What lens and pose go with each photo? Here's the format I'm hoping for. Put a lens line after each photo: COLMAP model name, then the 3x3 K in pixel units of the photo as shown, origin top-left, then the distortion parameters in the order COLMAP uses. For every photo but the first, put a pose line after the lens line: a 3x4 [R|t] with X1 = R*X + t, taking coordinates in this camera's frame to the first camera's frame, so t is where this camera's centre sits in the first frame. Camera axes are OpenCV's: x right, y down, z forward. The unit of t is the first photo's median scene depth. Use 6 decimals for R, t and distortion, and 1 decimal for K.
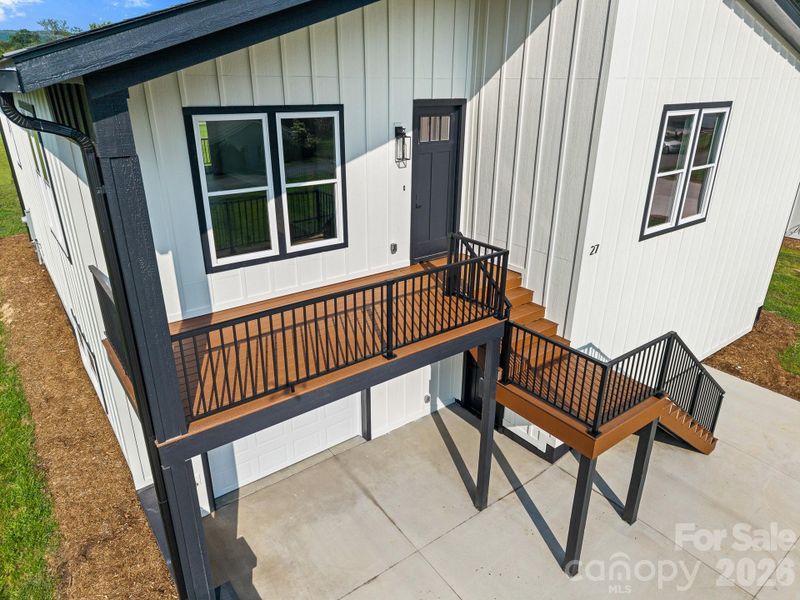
lens RADIAL K [[535.8, 0, 403.1], [0, 535.8, 300.8], [0, 0, 1]] dist [0.030045, -0.032384]
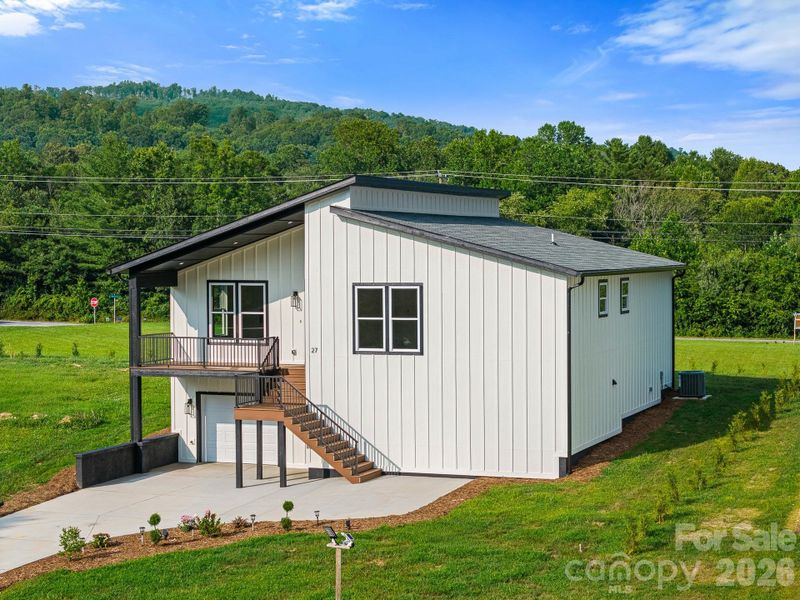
lens RADIAL K [[1598.0, 0, 400.0], [0, 1598.0, 300.0], [0, 0, 1]] dist [0.020871, 0.019696]
pose [[0.517743, 0.019228, -0.855320, 5.402913], [-0.324402, 0.929501, -0.175472, 0.646736], [0.791647, 0.368317, 0.487481, -1.646517]]
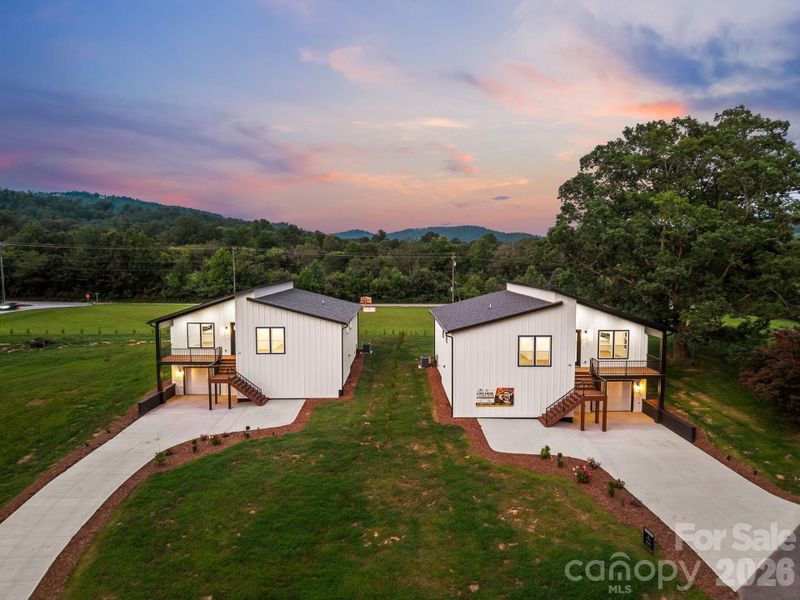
lens RADIAL K [[535.8, 0, 403.1], [0, 535.8, 300.8], [0, 0, 1]] dist [0.030045, -0.032384]
pose [[0.794328, 0.044096, -0.605886, 4.517250], [-0.231660, 0.943983, -0.235009, 0.269706], [0.561584, 0.327034, 0.760048, -2.100483]]
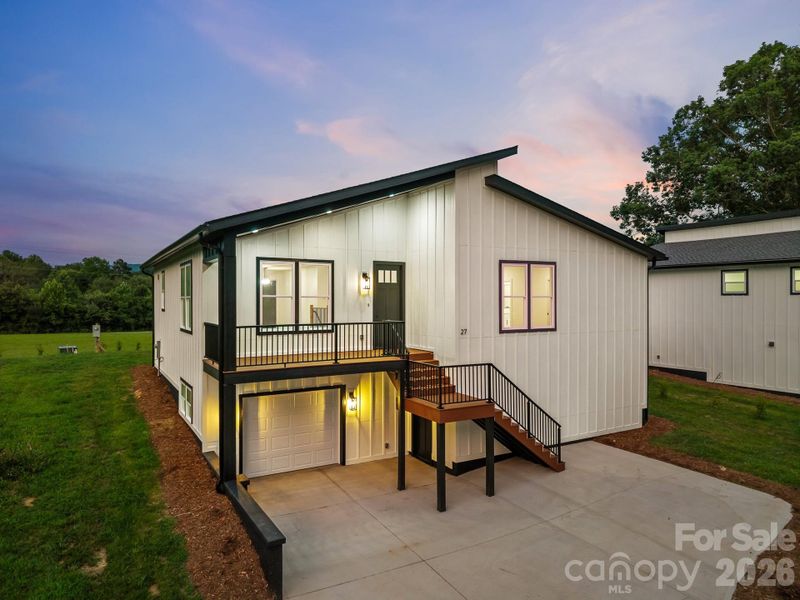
lens RADIAL K [[535.8, 0, 403.1], [0, 535.8, 300.8], [0, 0, 1]] dist [0.030045, -0.032384]
pose [[0.992501, -0.007038, -0.122034, 0.360973], [-0.040471, 0.923116, -0.382386, 0.493592], [0.115342, 0.384458, 0.915909, -0.698006]]
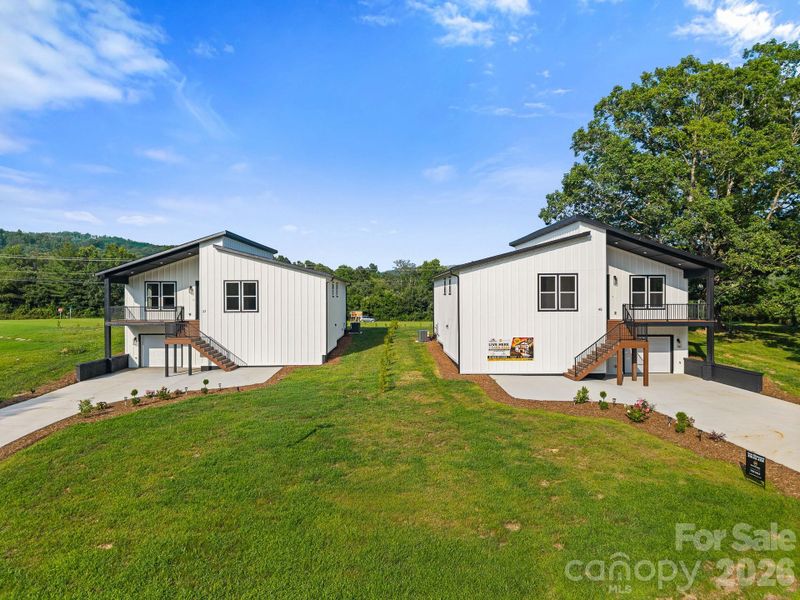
lens RADIAL K [[535.8, 0, 403.1], [0, 535.8, 300.8], [0, 0, 1]] dist [0.030045, -0.032384]
pose [[0.804355, -0.003133, -0.594140, 4.065172], [-0.224075, 0.924545, -0.308232, 0.772457], [0.550275, 0.381060, 0.742961, -1.311871]]
